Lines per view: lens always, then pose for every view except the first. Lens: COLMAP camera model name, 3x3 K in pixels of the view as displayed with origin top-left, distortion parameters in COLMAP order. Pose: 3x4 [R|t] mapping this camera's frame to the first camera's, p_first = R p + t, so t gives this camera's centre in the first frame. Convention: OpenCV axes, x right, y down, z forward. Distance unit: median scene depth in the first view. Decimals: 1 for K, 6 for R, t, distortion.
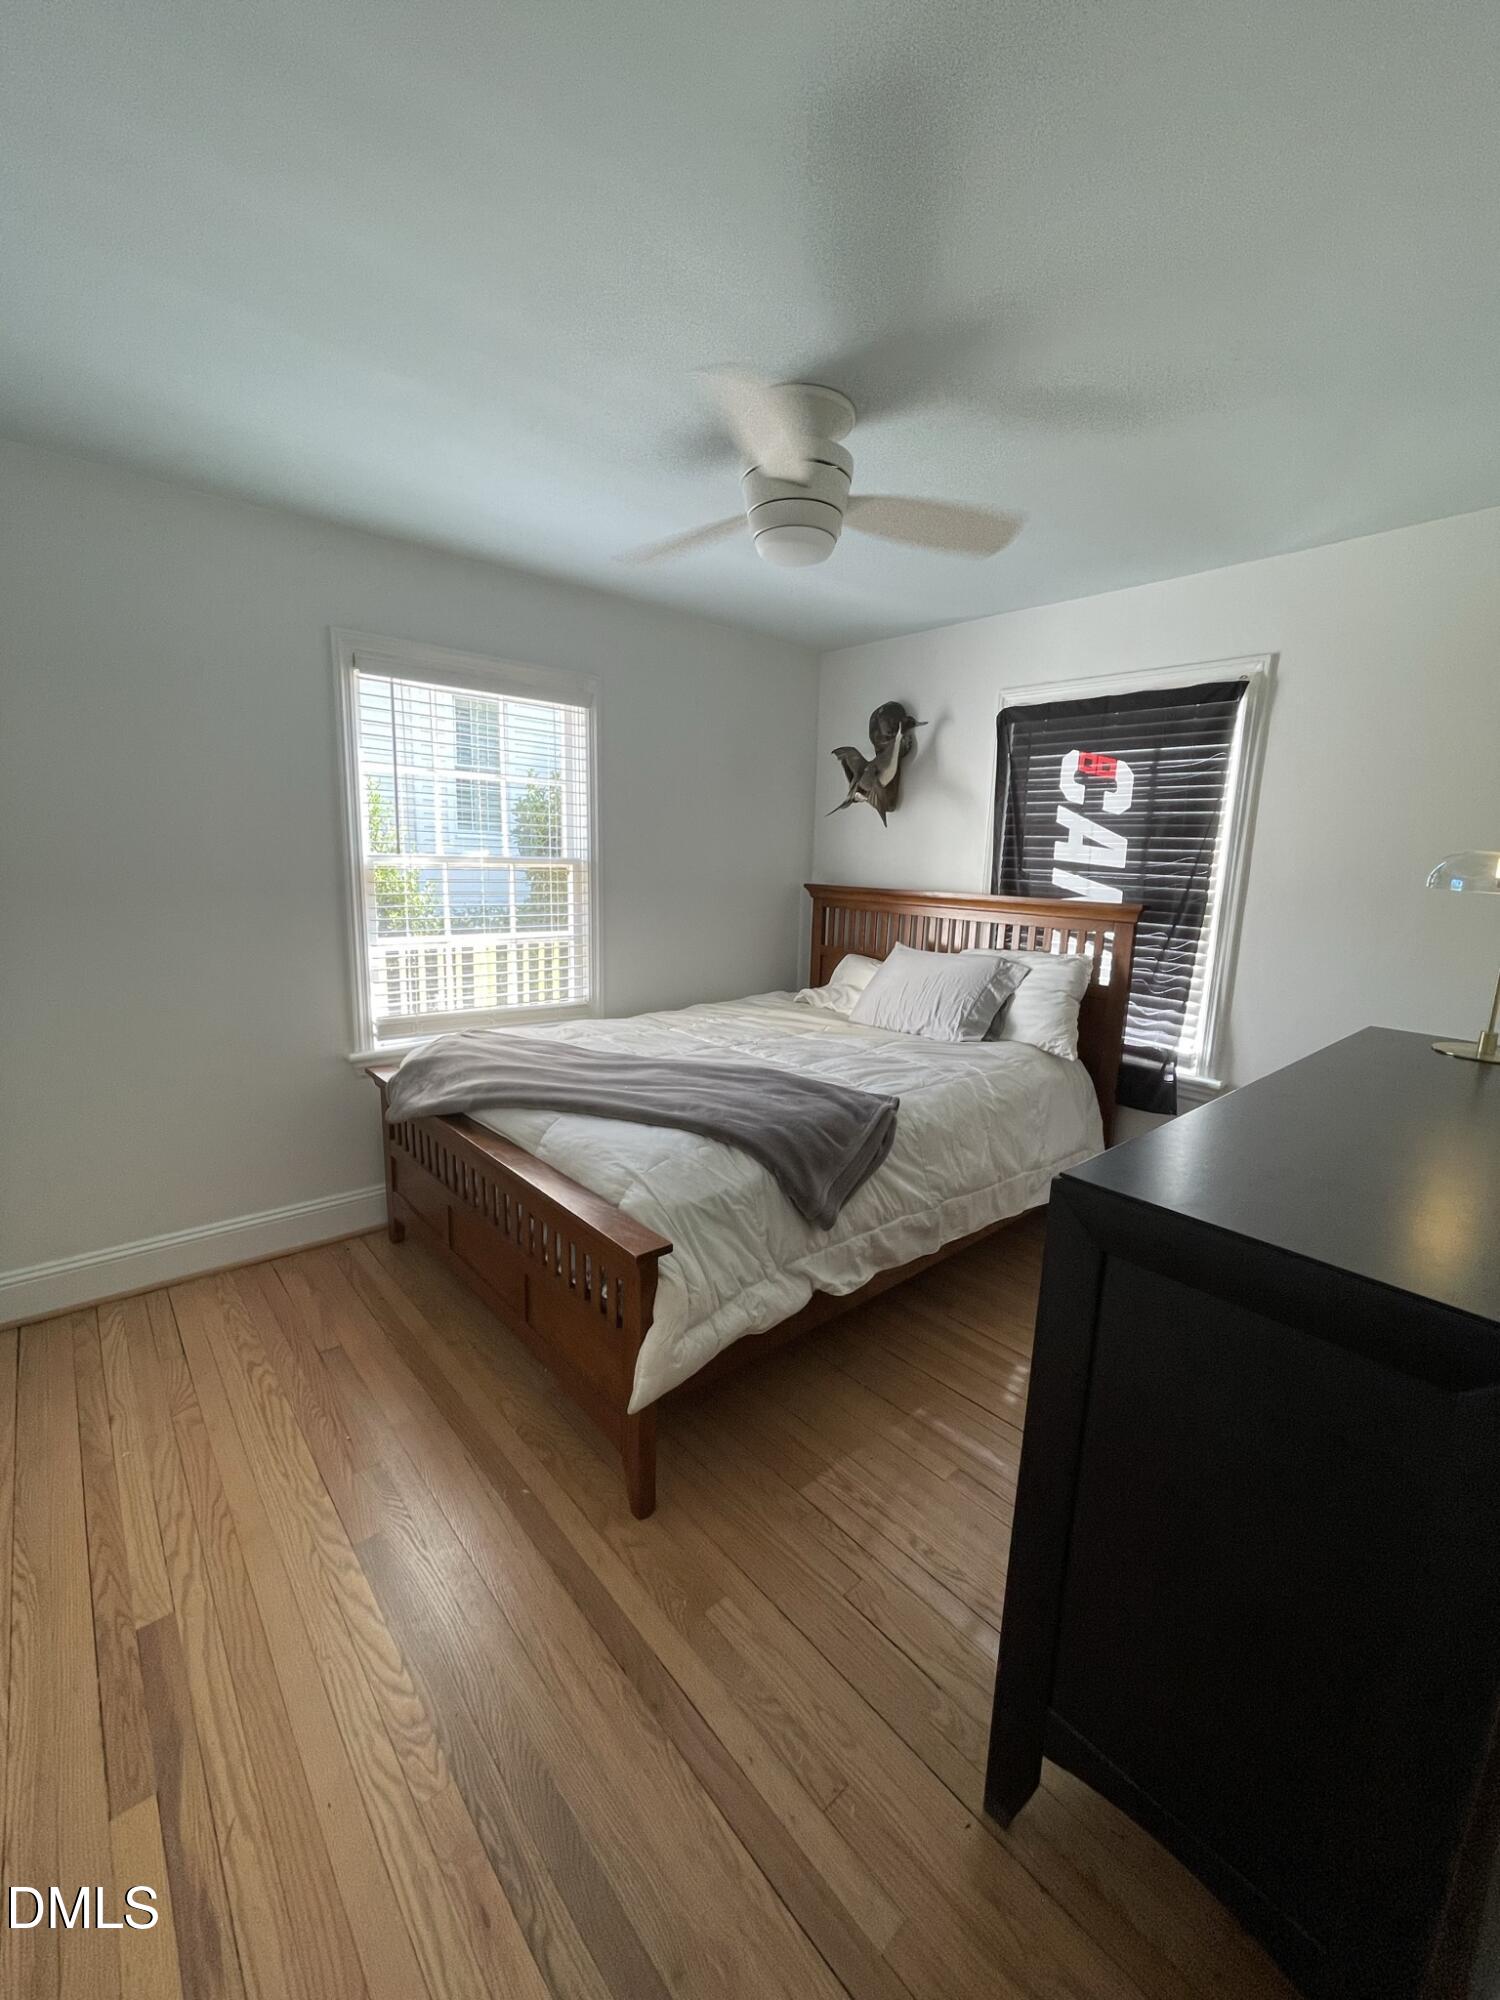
lens RADIAL K [[812.4, 0, 763.9], [0, 812.4, 1005.2], [0, 0, 1]] dist [-0.002702, 0.002311]
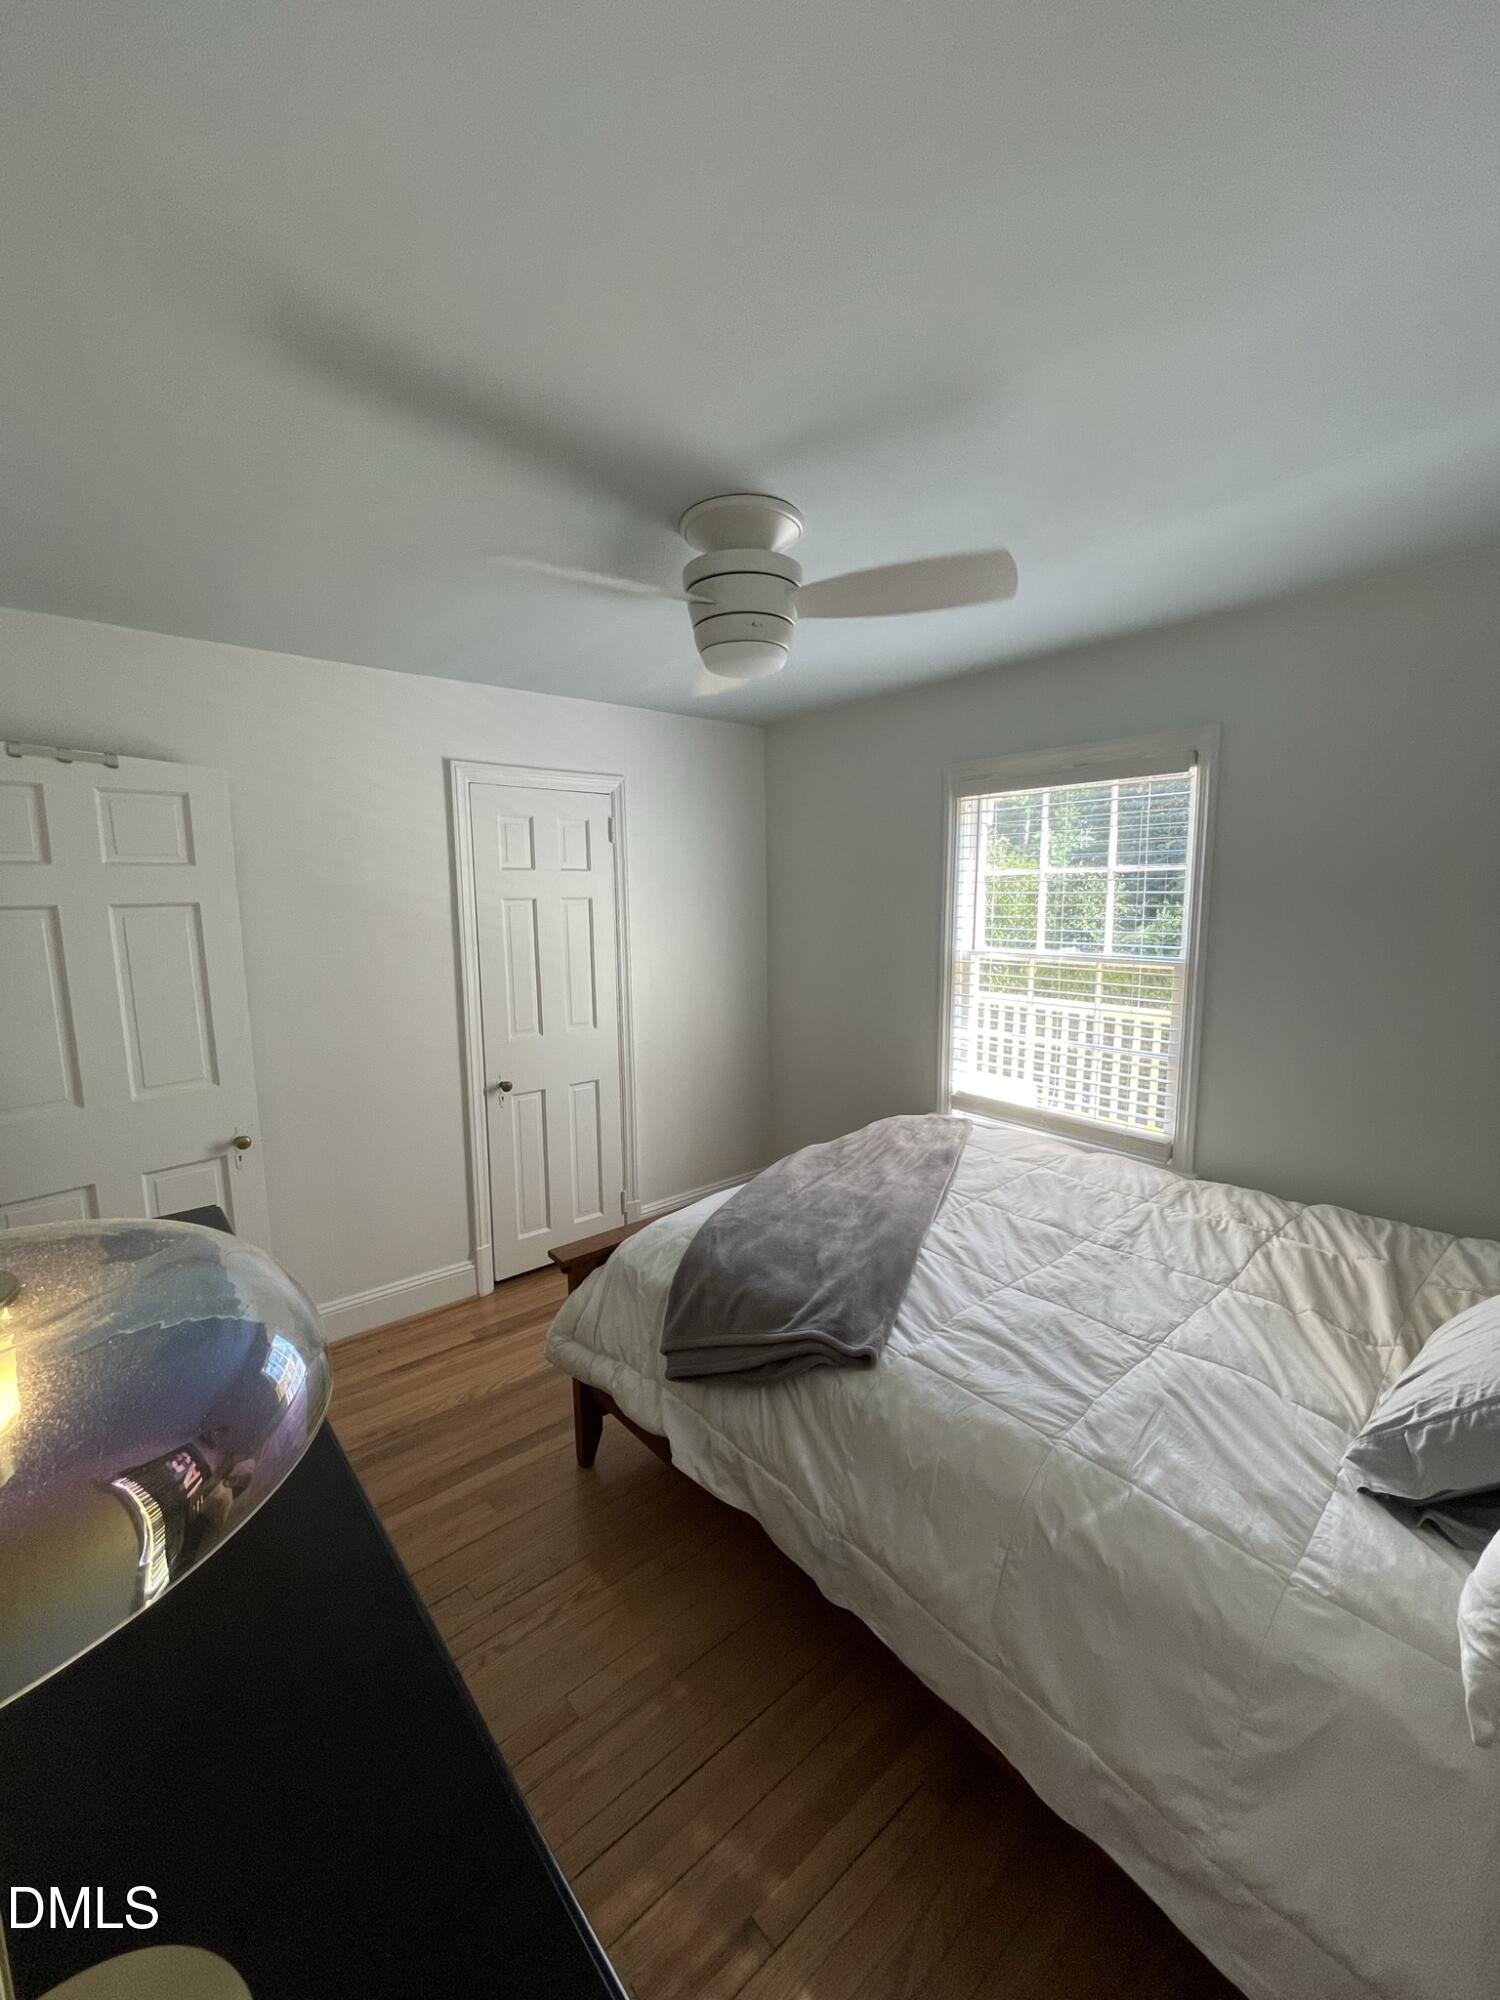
lens RADIAL K [[812.4, 0, 765.4], [0, 812.4, 996.2], [0, 0, 1]] dist [-0.002702, 0.002311]
pose [[-0.001606, 0.117664, -0.993052, 0.711129], [-0.181272, 0.976567, 0.116004, -0.211670], [0.983432, 0.180198, 0.019761, 0.742414]]
